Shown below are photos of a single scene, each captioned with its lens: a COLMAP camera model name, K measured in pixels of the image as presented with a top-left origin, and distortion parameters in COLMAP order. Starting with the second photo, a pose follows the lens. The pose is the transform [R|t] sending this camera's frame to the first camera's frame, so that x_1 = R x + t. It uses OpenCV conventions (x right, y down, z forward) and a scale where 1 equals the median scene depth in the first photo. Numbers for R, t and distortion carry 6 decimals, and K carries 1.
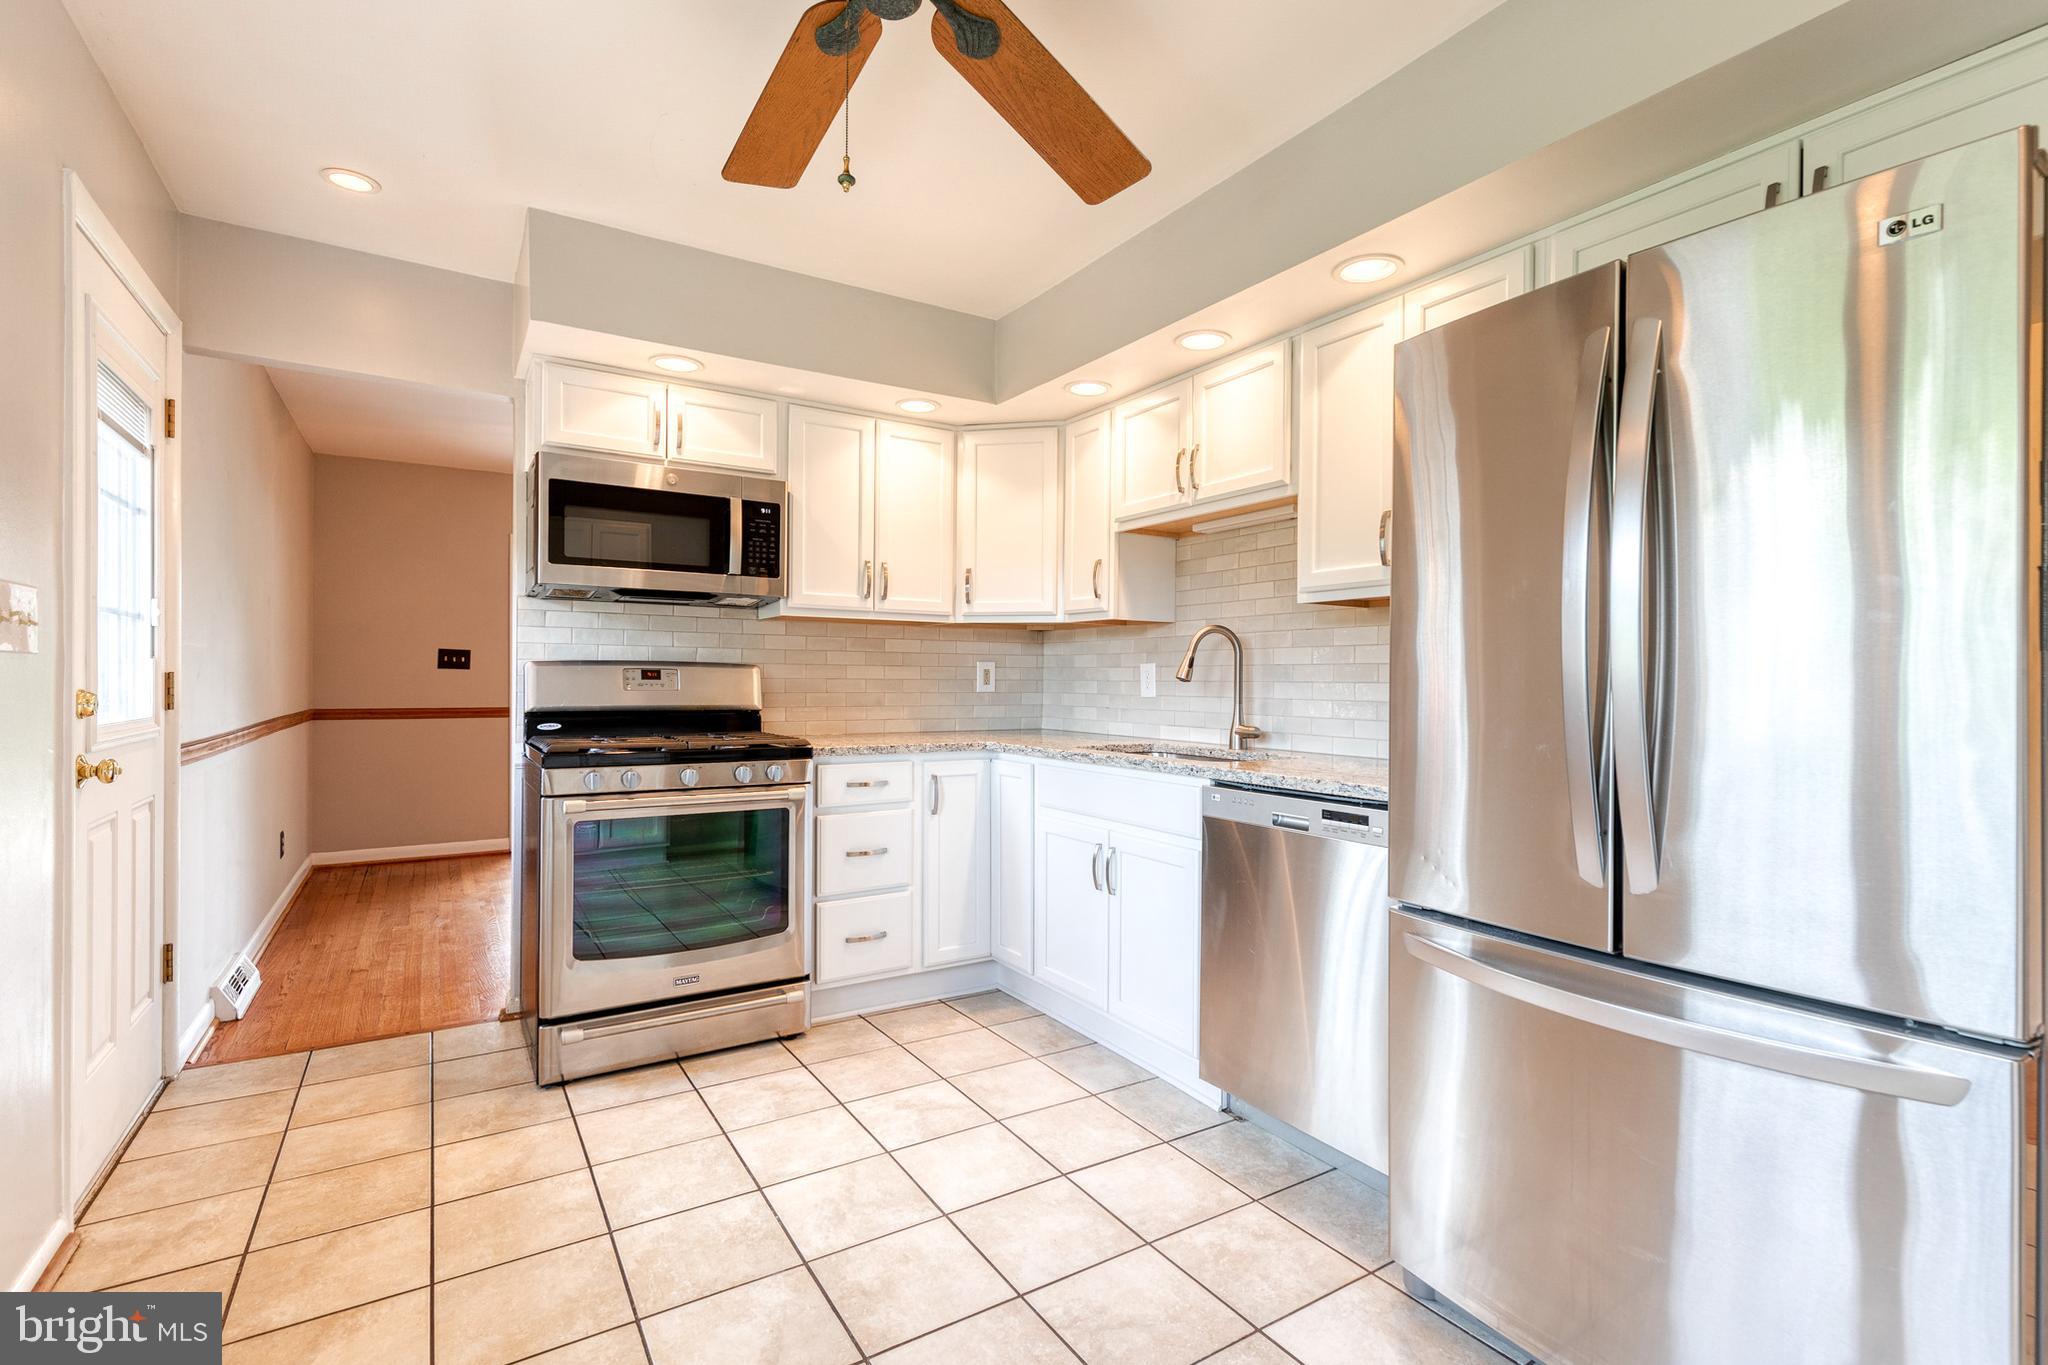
lens RADIAL K [[937.4, 0, 1042.6], [0, 937.4, 676.0], [0, 0, 1]] dist [0.013637, -0.000212]
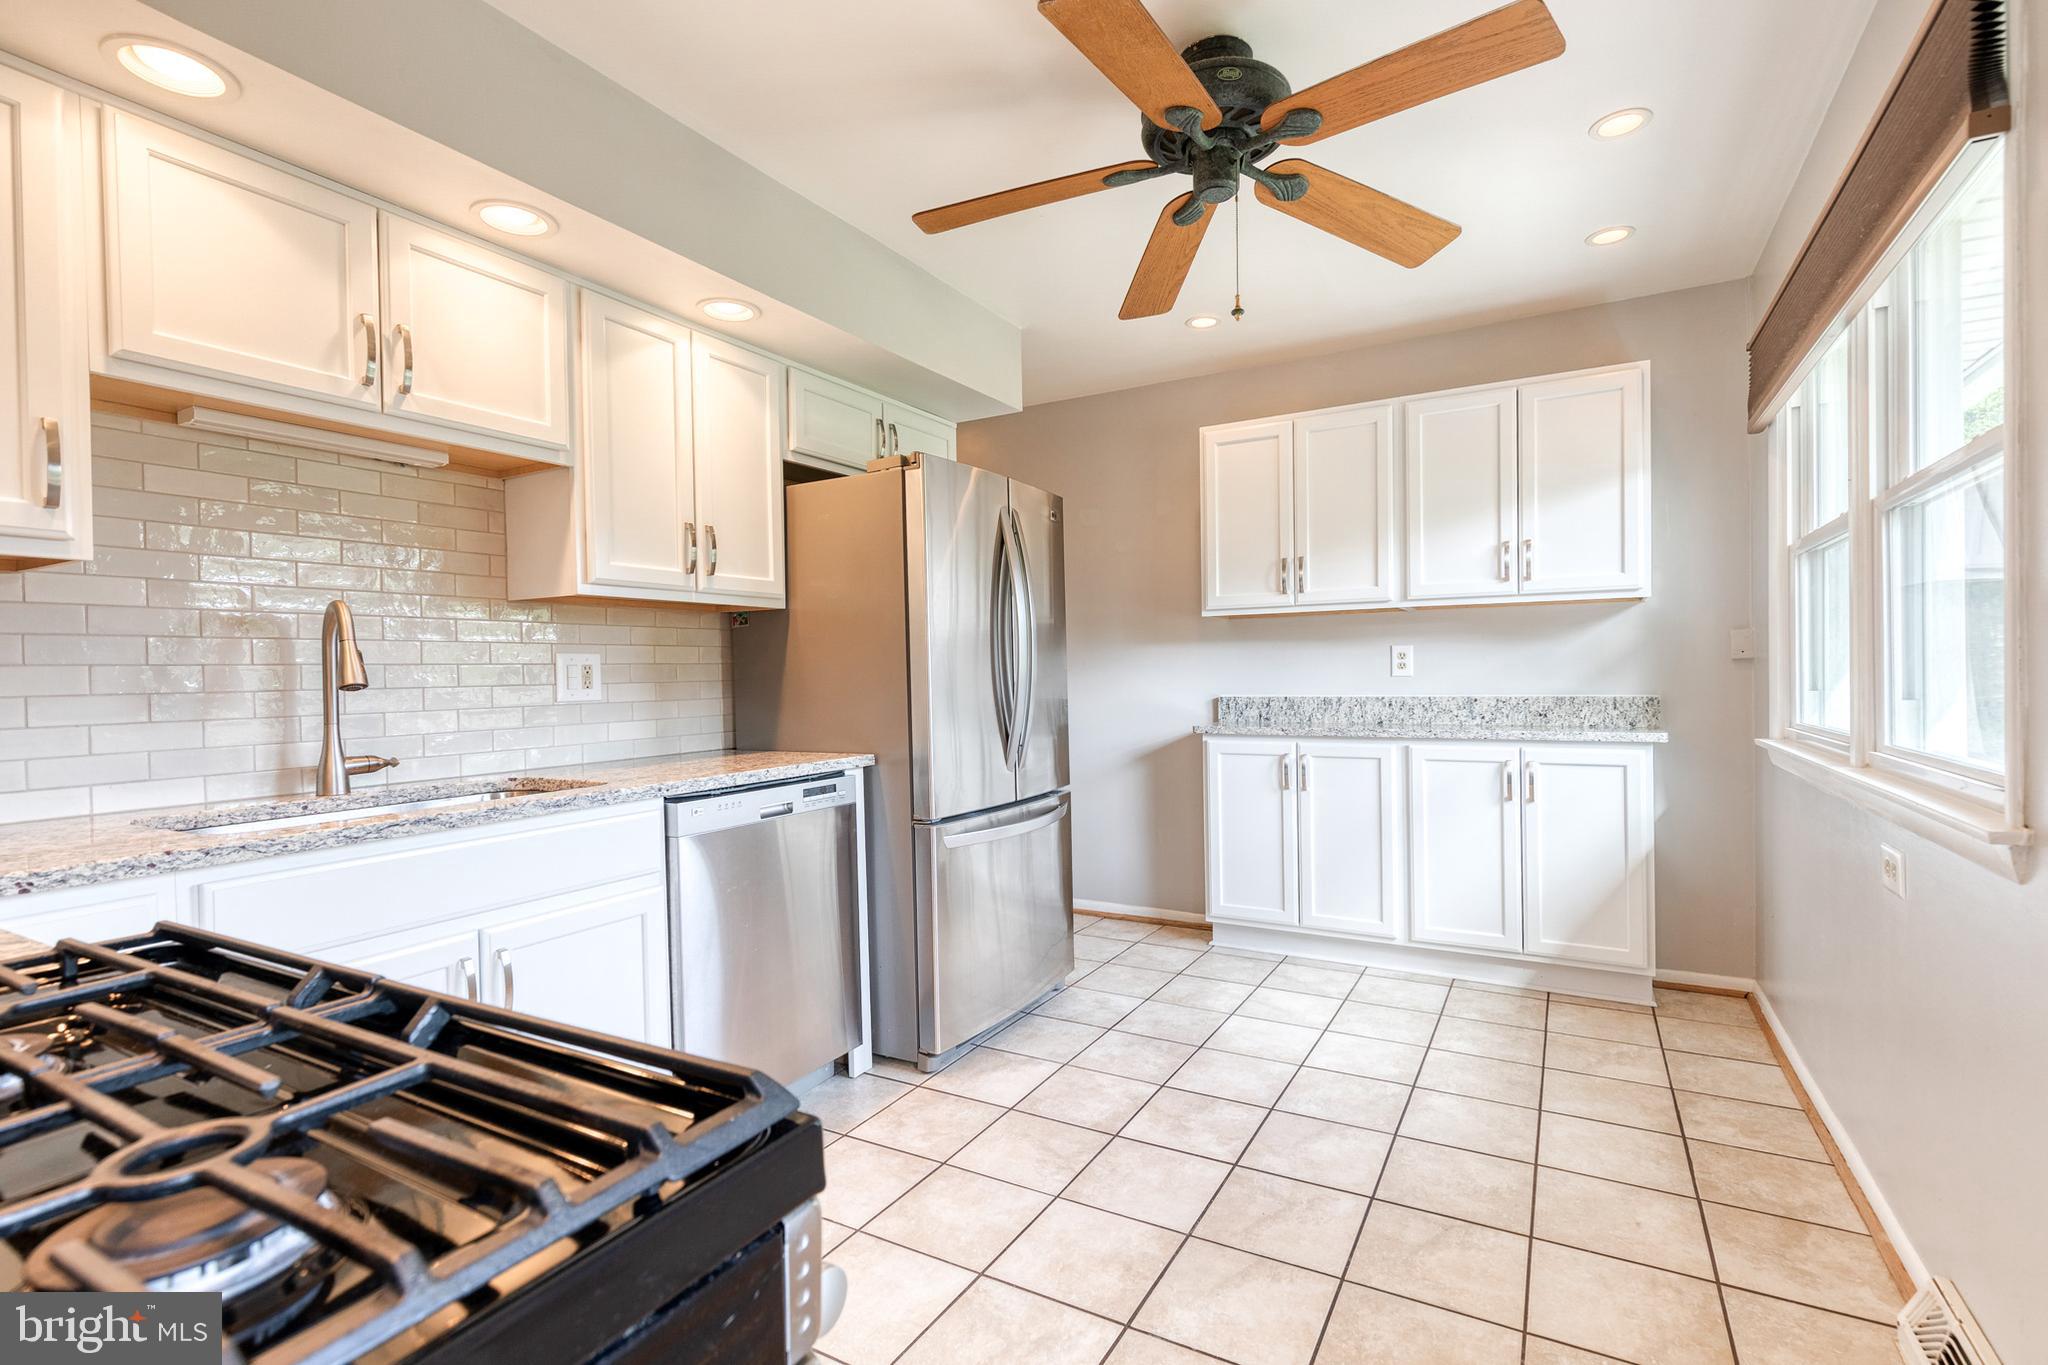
lens RADIAL K [[952.9, 0, 1029.8], [0, 952.9, 692.4], [0, 0, 1]] dist [0.000948, 0.000014]
pose [[-0.461931, -0.010088, 0.886858, -0.698284], [0.017250, 0.999644, 0.020356, 0.002937], [-0.886748, 0.024701, -0.461593, 1.034203]]
